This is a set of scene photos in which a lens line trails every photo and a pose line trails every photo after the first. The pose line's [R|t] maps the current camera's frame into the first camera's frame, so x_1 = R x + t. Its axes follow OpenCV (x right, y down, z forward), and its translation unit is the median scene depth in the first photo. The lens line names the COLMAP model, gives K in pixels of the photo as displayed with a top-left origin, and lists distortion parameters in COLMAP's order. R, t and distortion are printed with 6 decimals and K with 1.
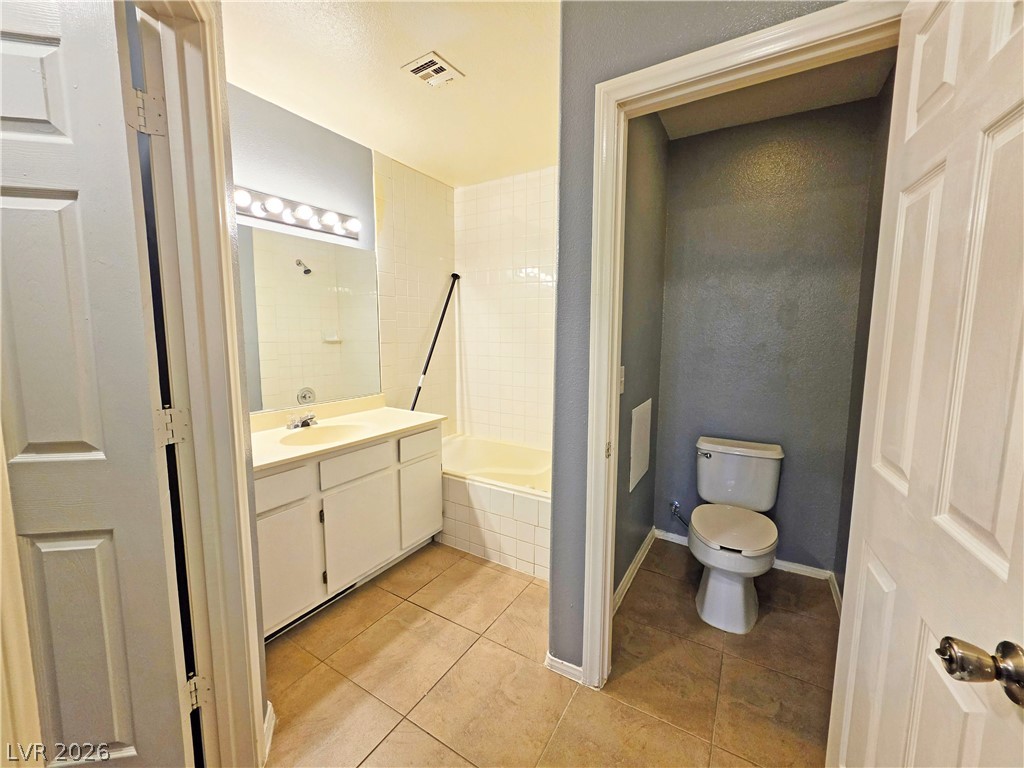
lens RADIAL K [[407.6, 0, 510.2], [0, 407.6, 378.6], [0, 0, 1]] dist [-0.000829, 0.000833]
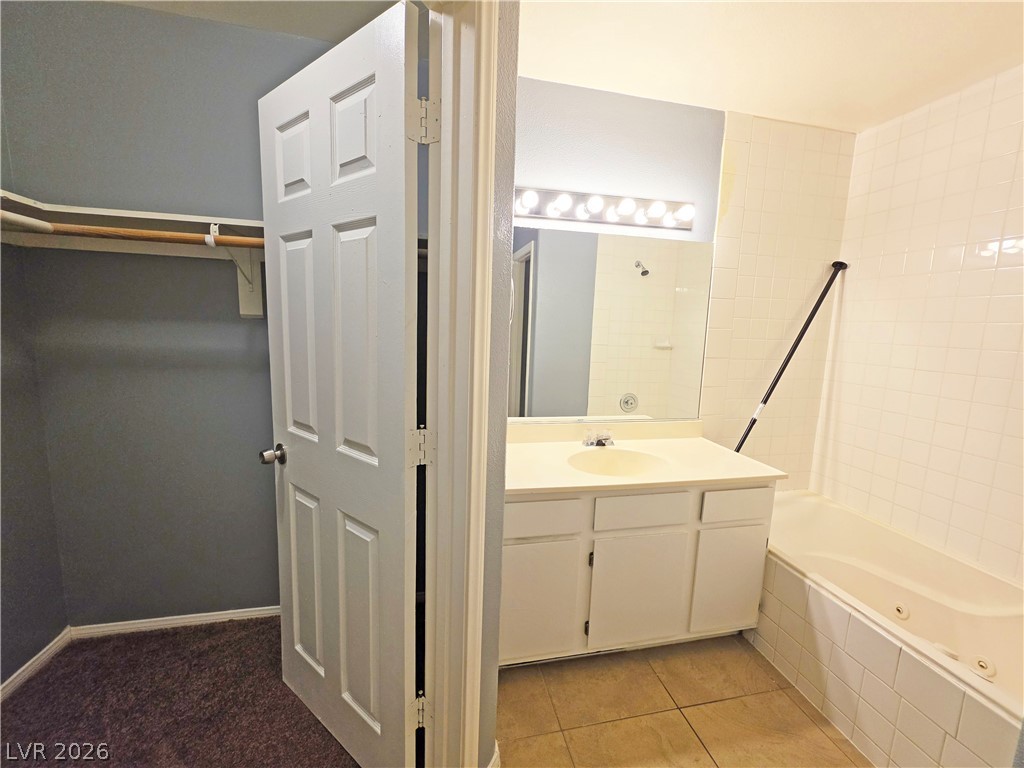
lens RADIAL K [[412.2, 0, 510.1], [0, 412.2, 379.9], [0, 0, 1]] dist [-0.001712, -0.000357]
pose [[0.690698, 0.117310, -0.713565, -0.002324], [-0.113955, 0.992082, 0.052795, -0.049693], [0.714108, 0.044849, 0.698597, 0.191066]]
